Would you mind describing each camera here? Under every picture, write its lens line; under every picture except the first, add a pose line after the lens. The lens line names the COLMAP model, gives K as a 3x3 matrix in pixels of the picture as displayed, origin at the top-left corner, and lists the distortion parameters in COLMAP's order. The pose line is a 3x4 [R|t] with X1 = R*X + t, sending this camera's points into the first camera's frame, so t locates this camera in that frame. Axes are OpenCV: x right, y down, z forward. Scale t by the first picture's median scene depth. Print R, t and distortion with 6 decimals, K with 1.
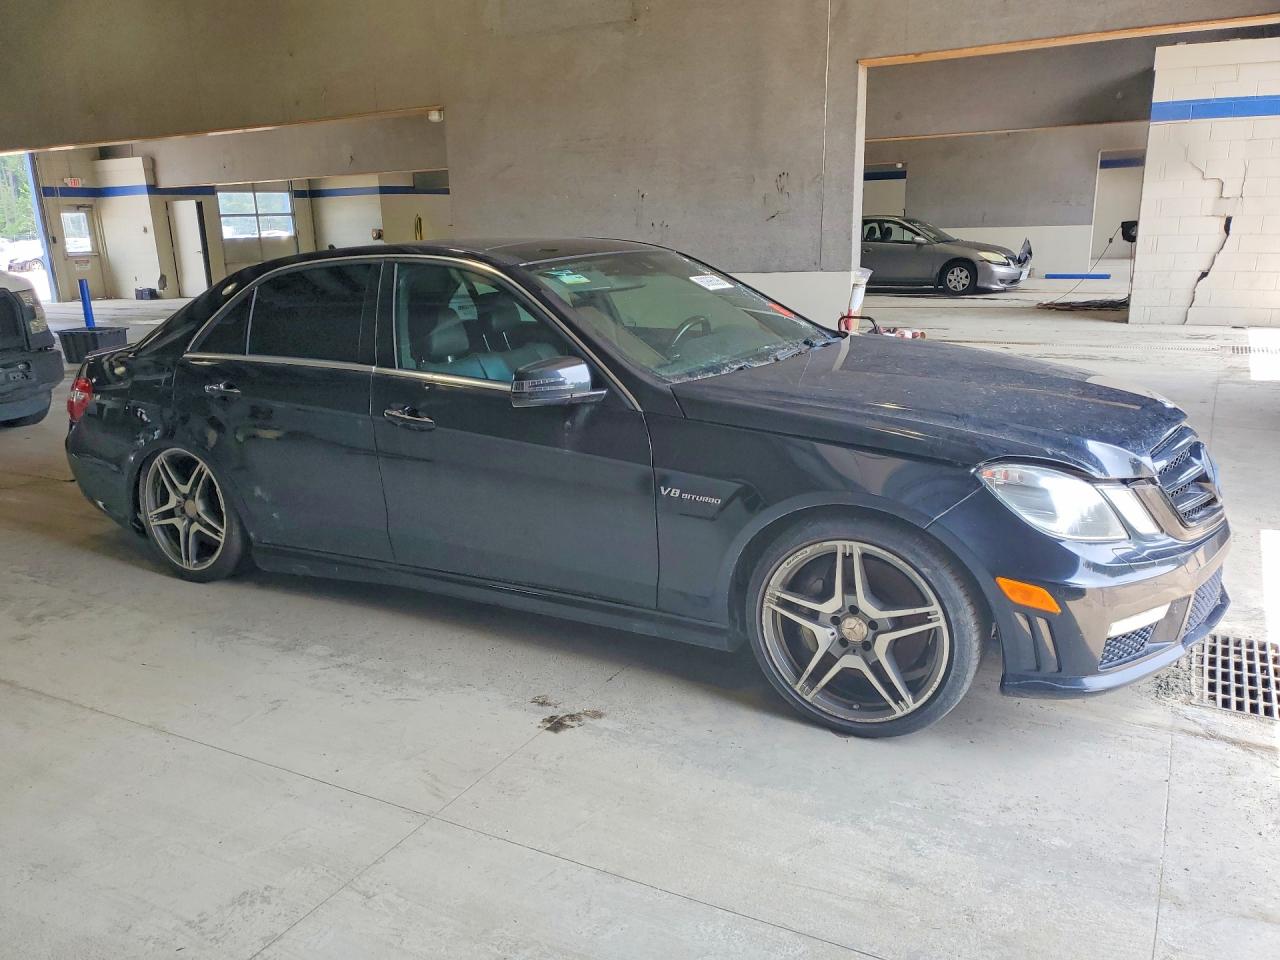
lens RADIAL K [[1009.6, 0, 628.8], [0, 1009.6, 484.5], [0, 0, 1]] dist [0.010594, 0.014571]
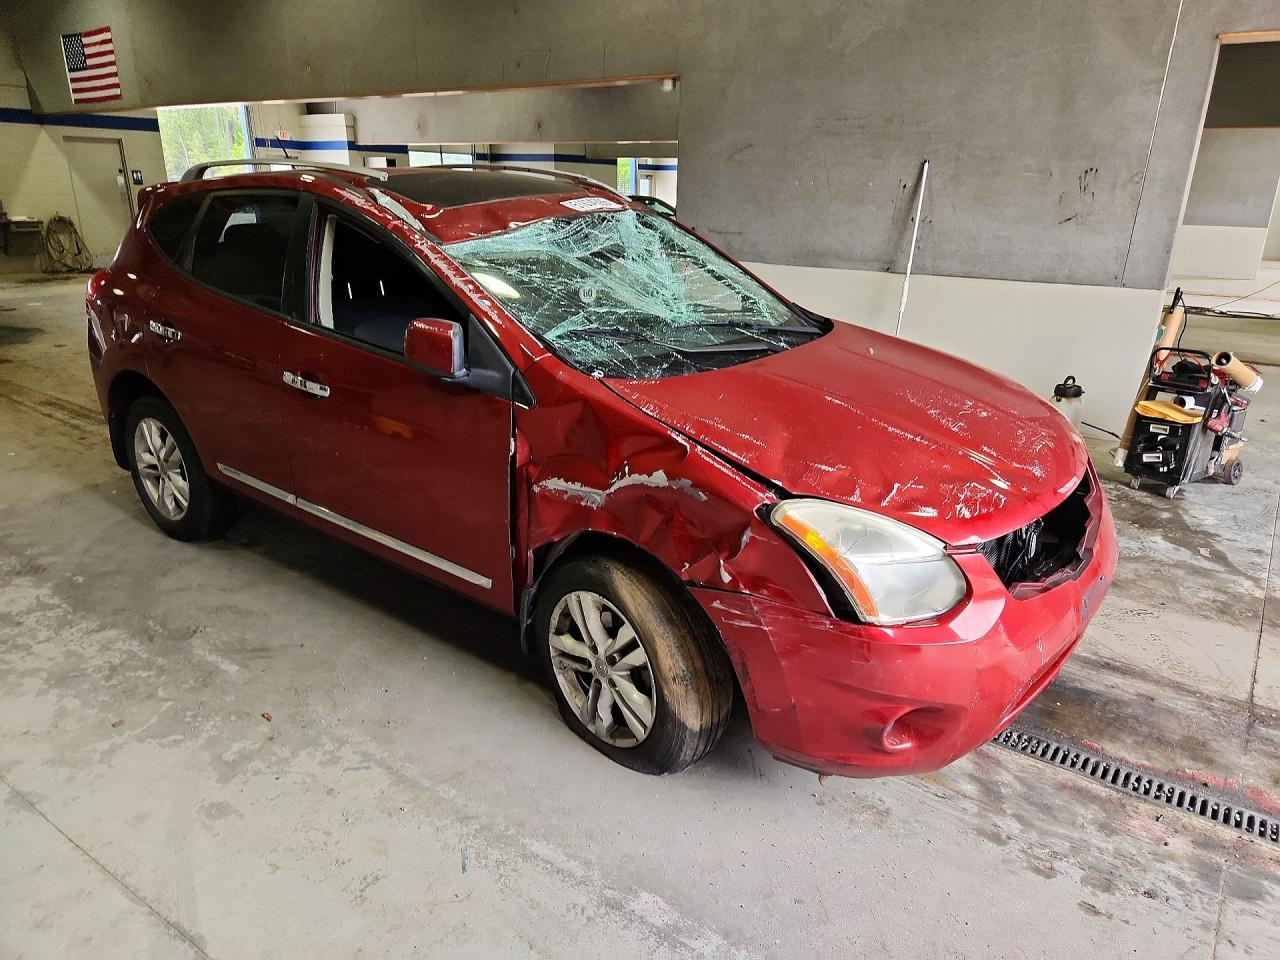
lens RADIAL K [[838.6, 0, 651.8], [0, 838.6, 473.5], [0, 0, 1]] dist [0.039690, -0.014593]
pose [[0.994512, 0.077769, -0.069985, -0.130325], [-0.072598, 0.994640, 0.073627, -0.068034], [0.075336, -0.068142, 0.994827, 0.210013]]
